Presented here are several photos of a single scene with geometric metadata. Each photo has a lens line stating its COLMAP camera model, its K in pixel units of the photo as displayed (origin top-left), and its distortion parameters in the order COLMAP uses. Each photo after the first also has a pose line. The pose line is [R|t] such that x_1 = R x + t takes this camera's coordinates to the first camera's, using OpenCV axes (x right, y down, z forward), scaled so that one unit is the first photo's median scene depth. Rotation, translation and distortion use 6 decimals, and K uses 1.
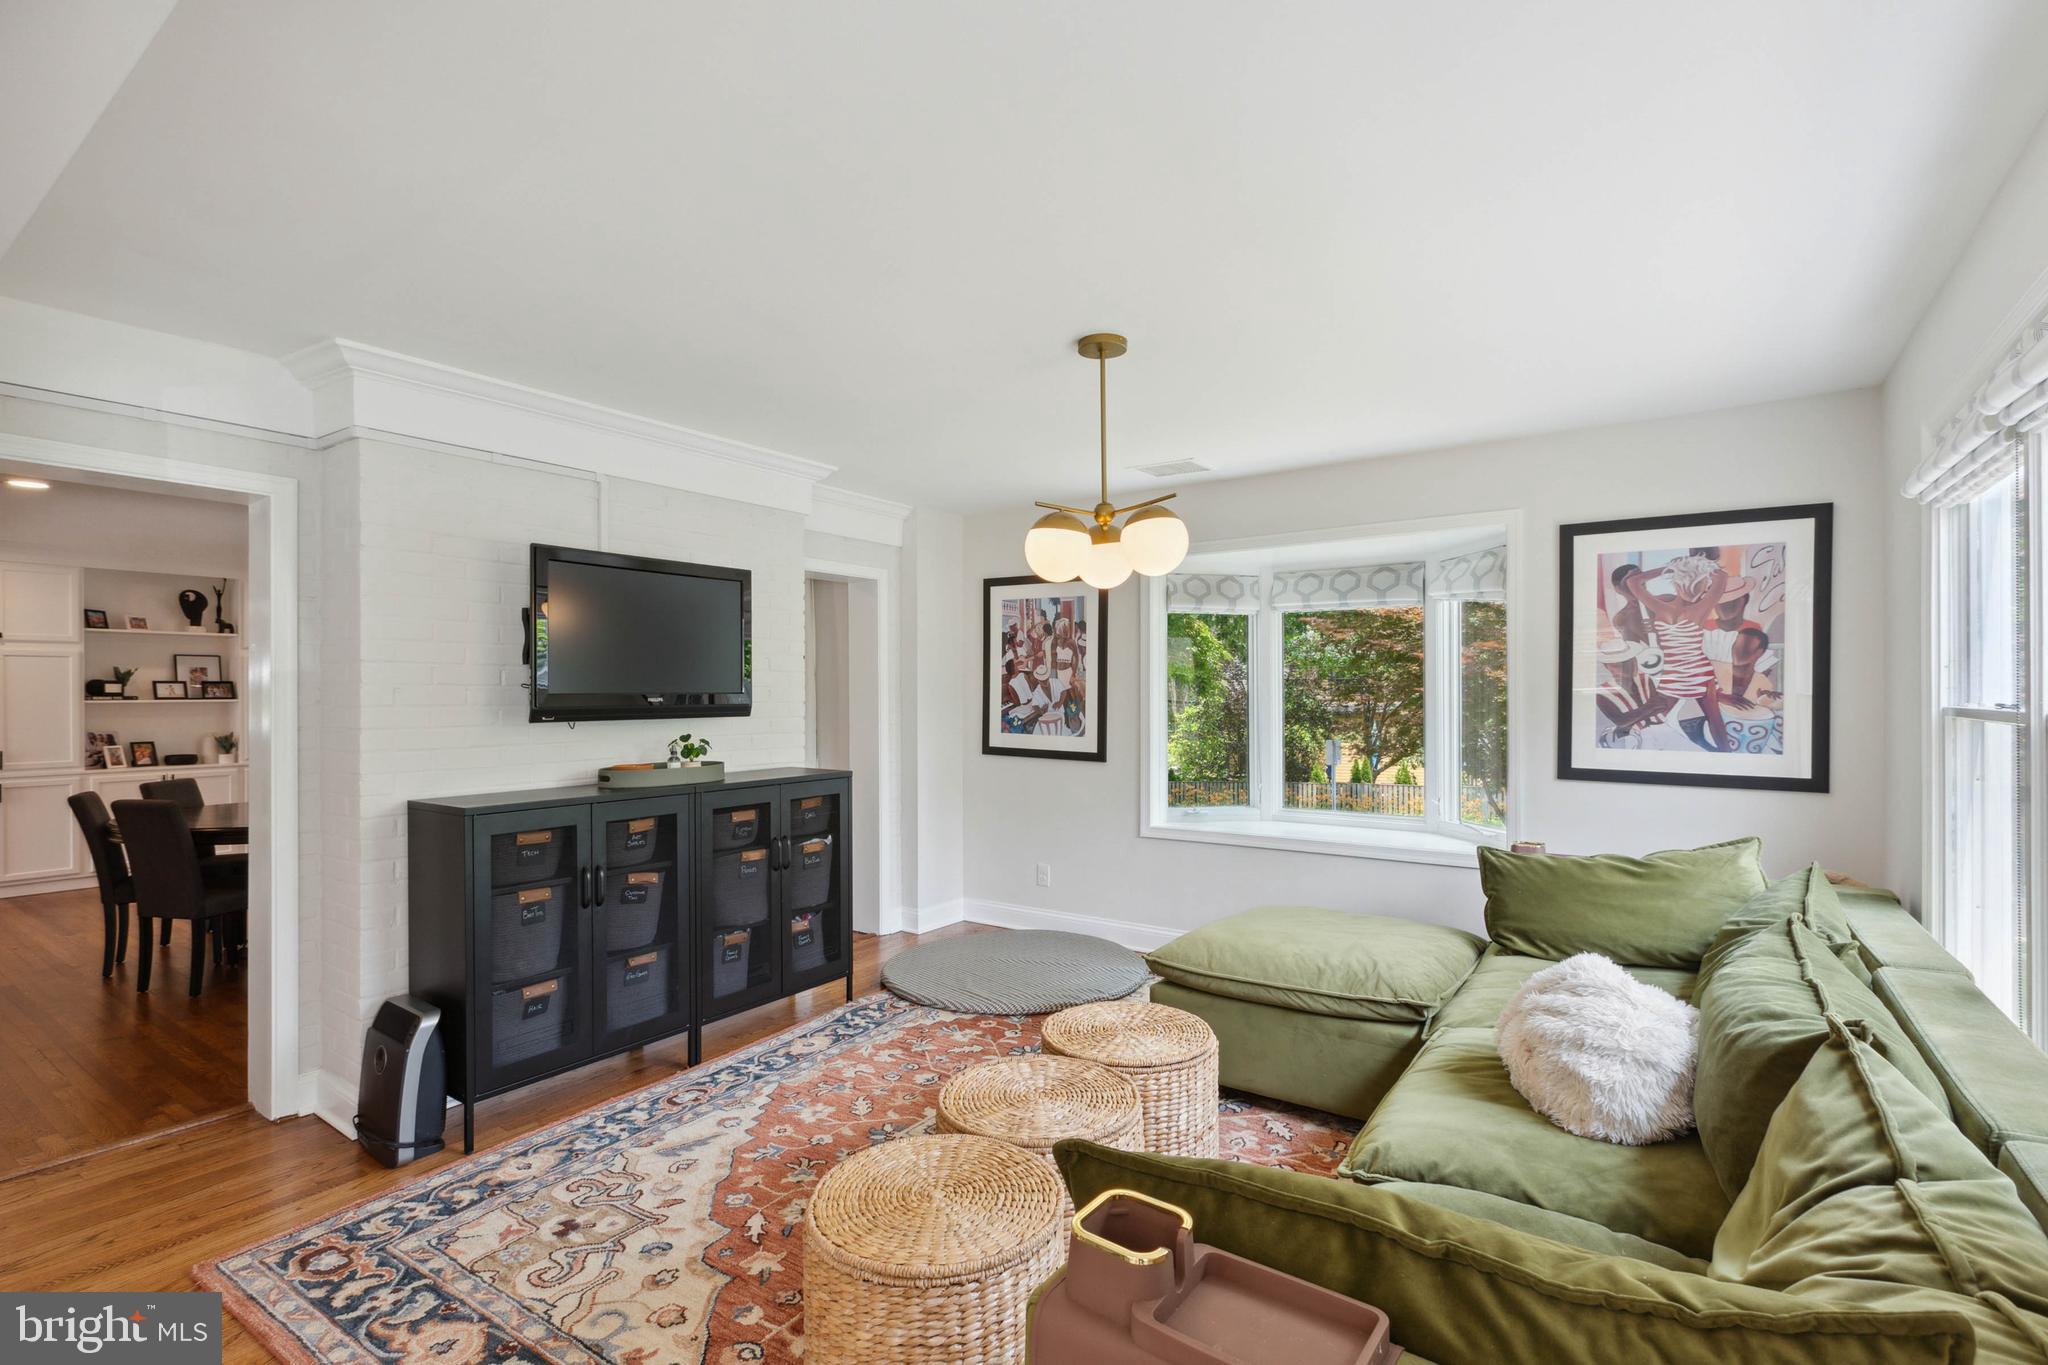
lens RADIAL K [[951.8, 0, 1018.2], [0, 951.8, 692.9], [0, 0, 1]] dist [0.007064, -0.001257]
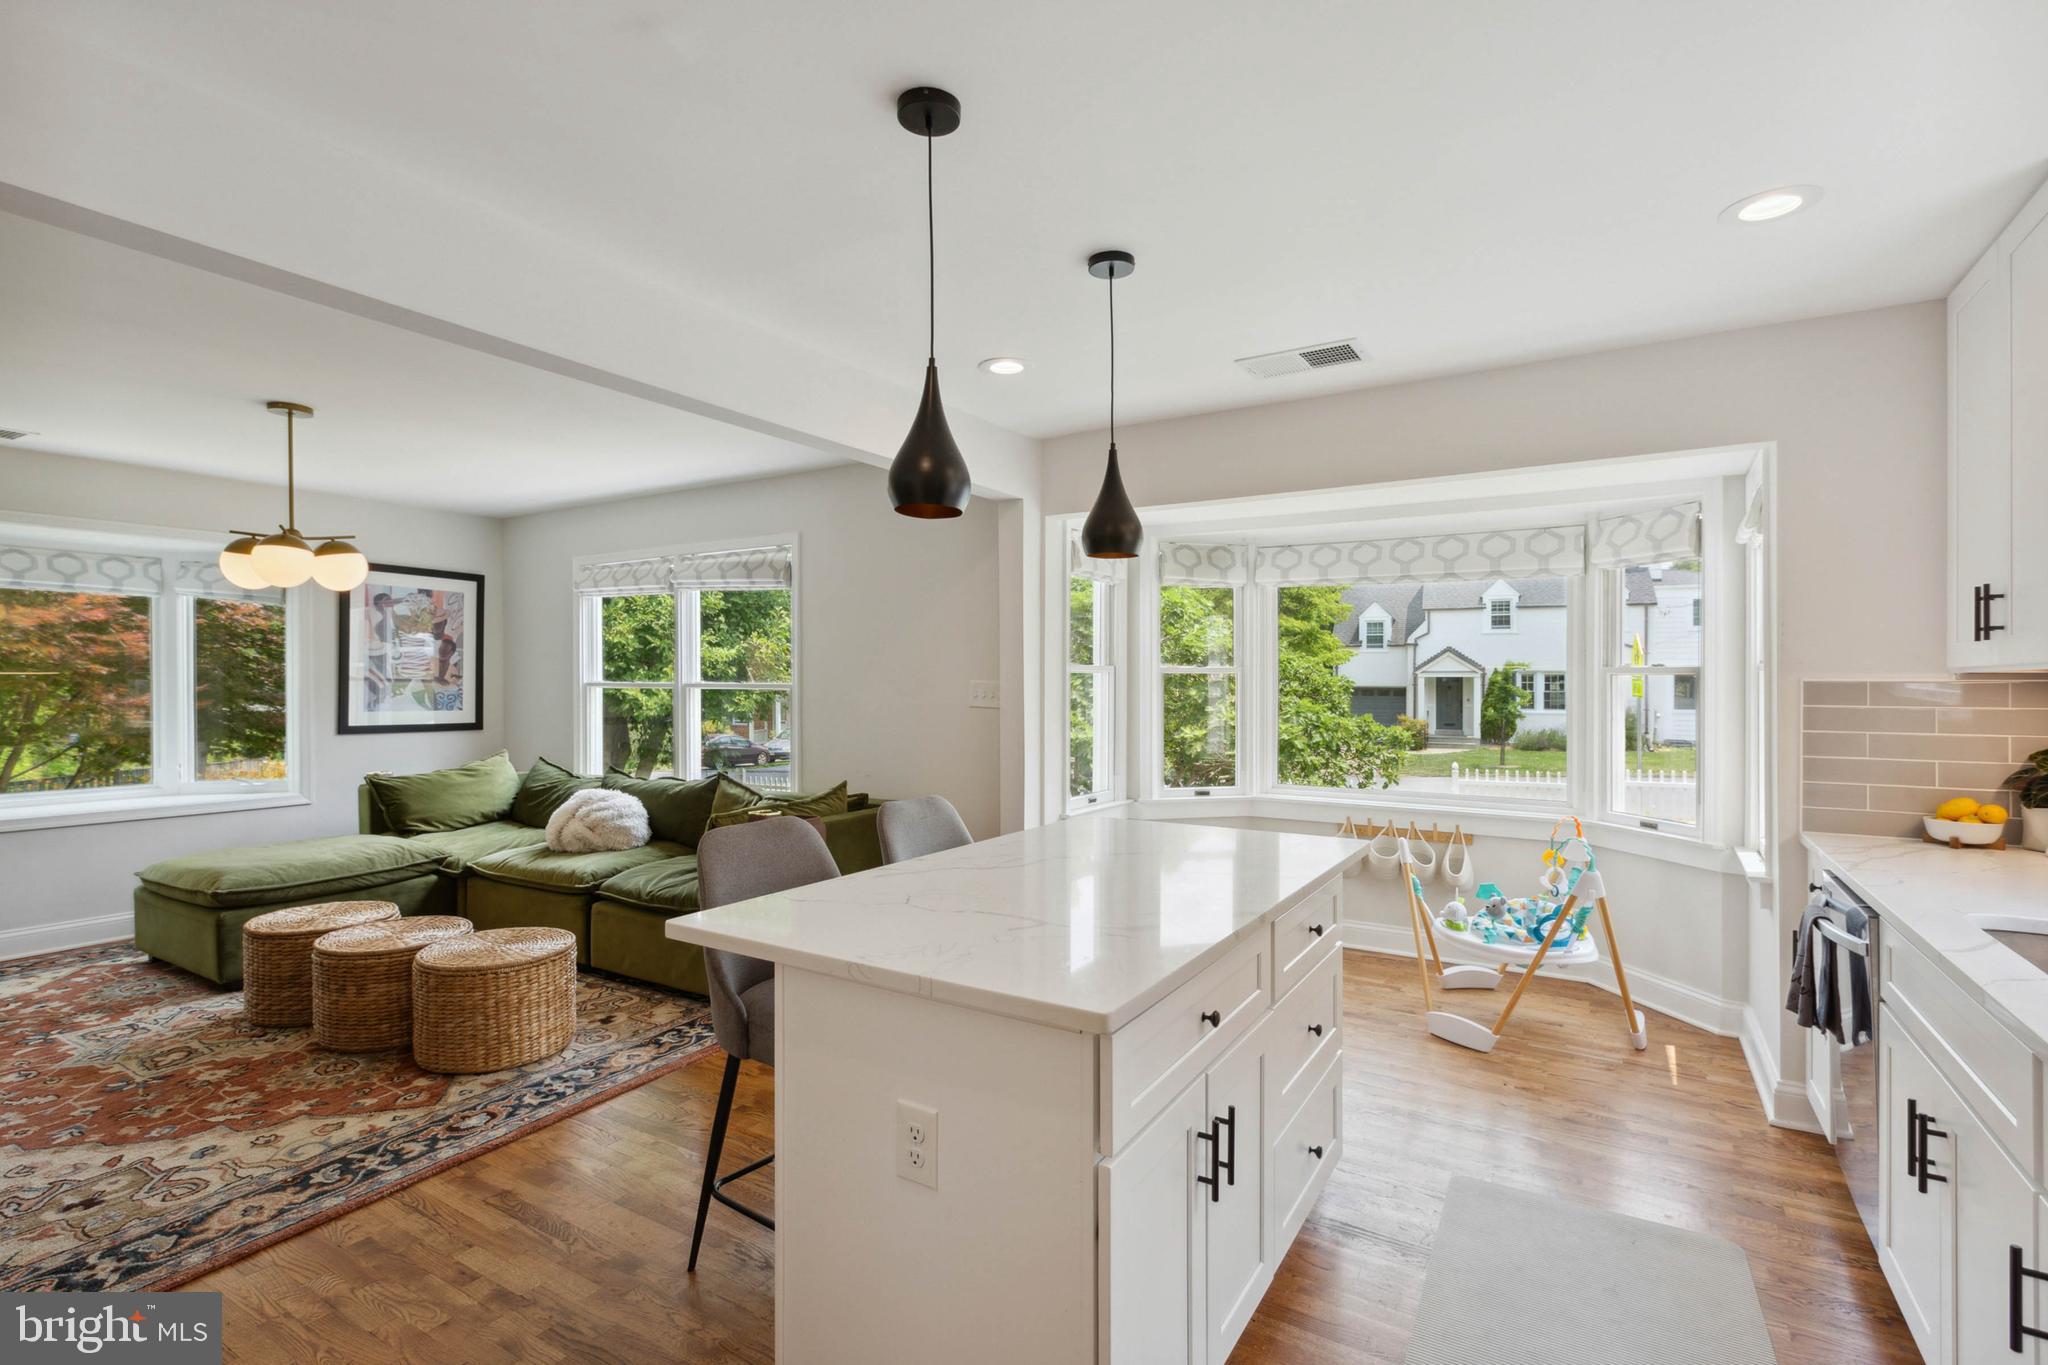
lens RADIAL K [[951.8, 0, 994.1], [0, 951.8, 676.6], [0, 0, 1]] dist [0.007064, -0.001257]
pose [[-0.034191, 0.005364, 0.999401, -1.029921], [-0.006661, 0.999962, -0.005594, 0.004507], [-0.999393, -0.006848, -0.034154, 0.058176]]
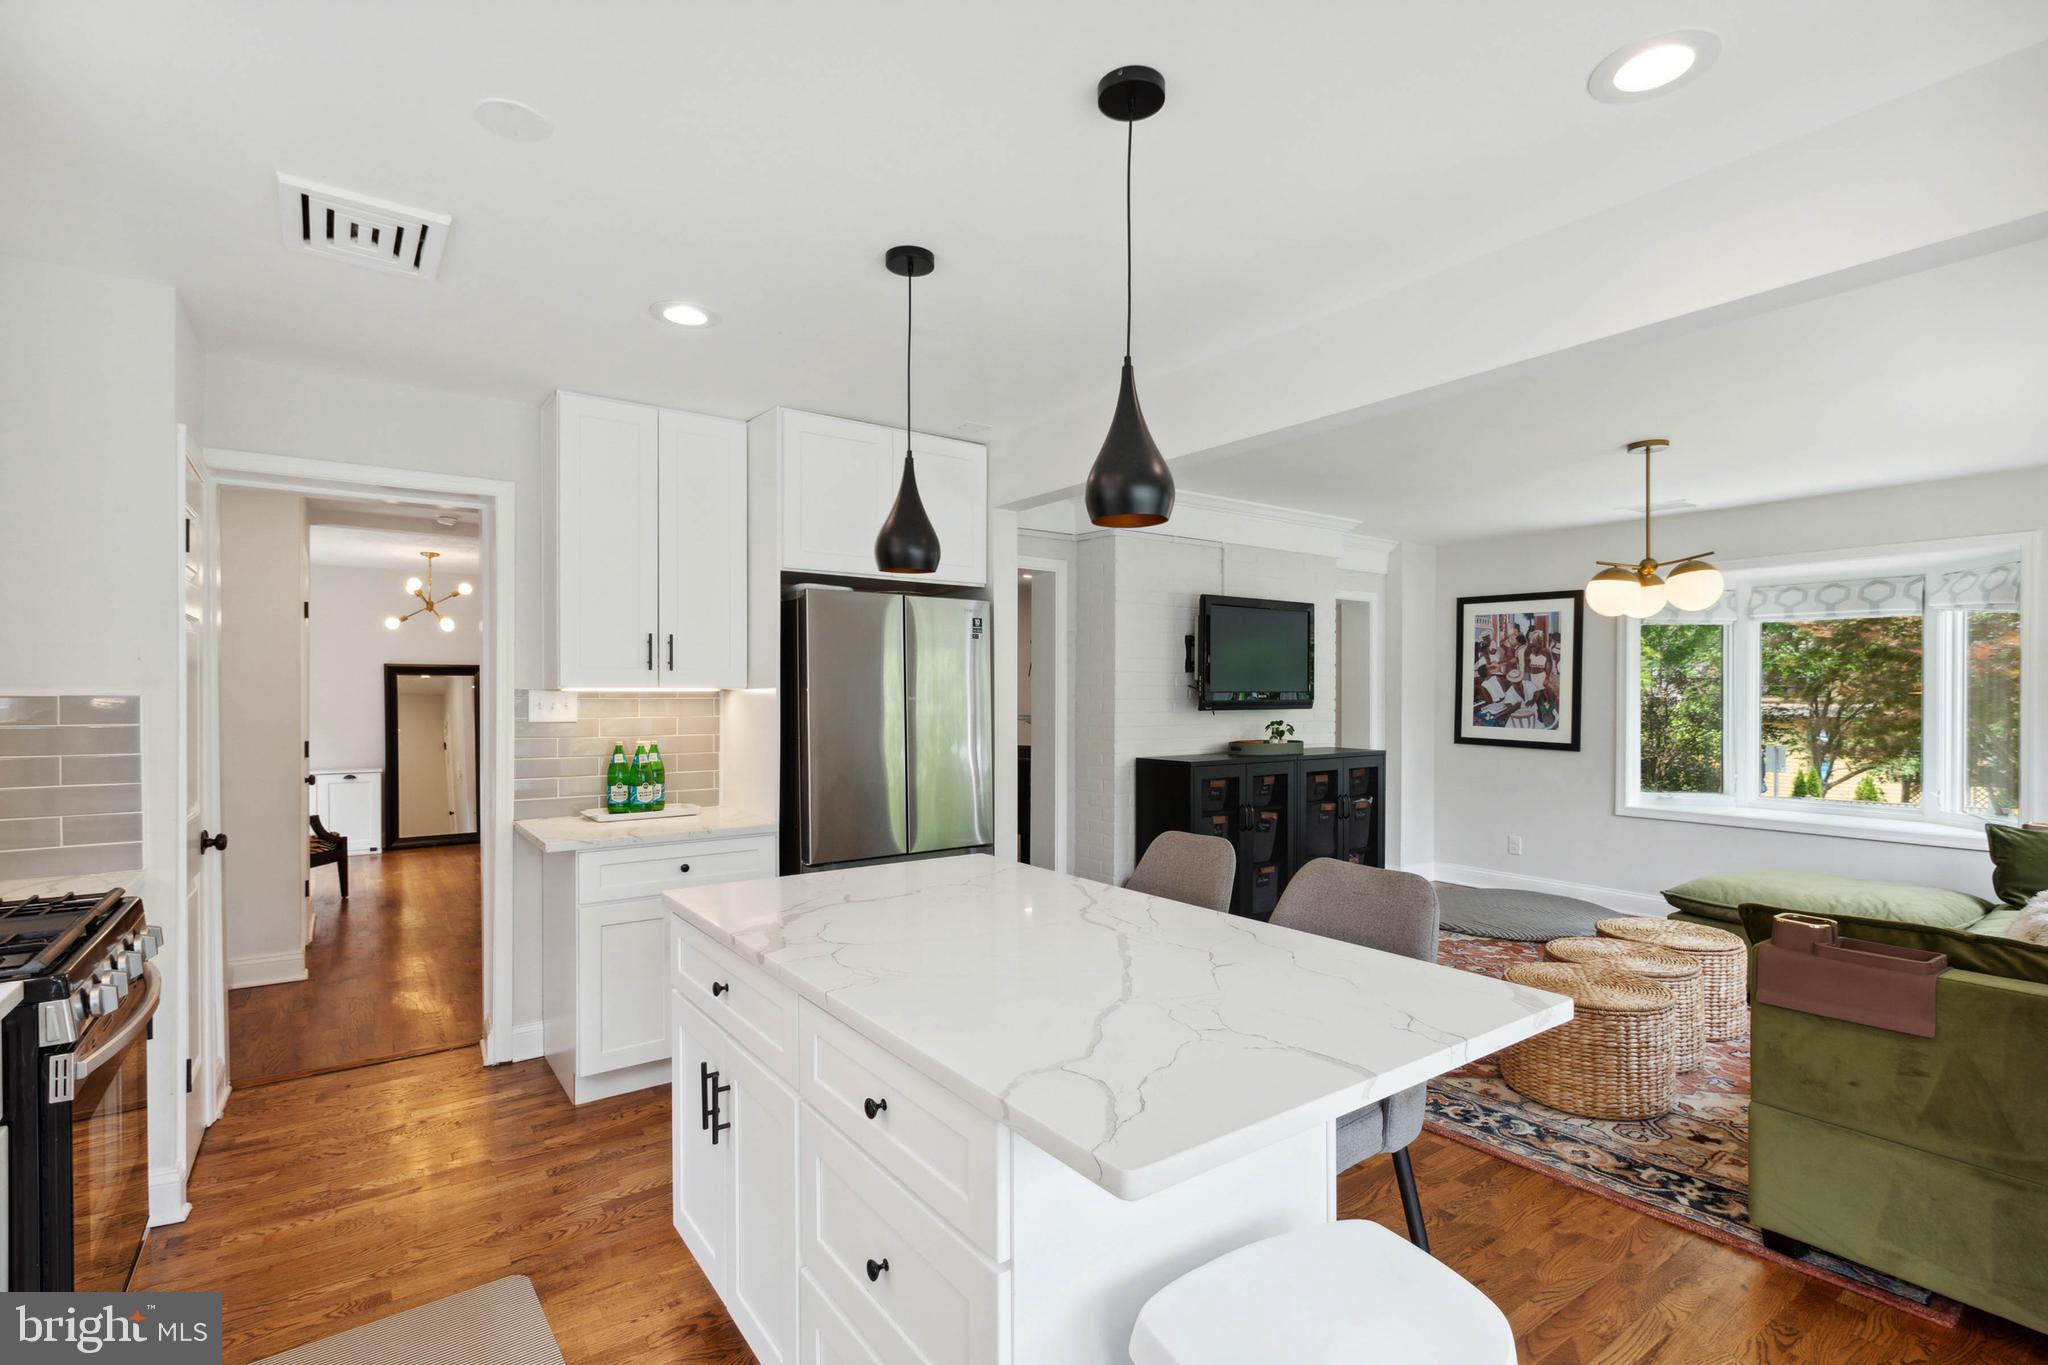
lens RADIAL K [[951.8, 0, 1017.6], [0, 951.8, 696.1], [0, 0, 1]] dist [0.007064, -0.001257]
pose [[0.943629, 0.007766, -0.330914, -0.256173], [-0.005571, 0.999956, 0.007583, -0.002177], [0.330958, -0.005312, 0.943630, -0.510739]]
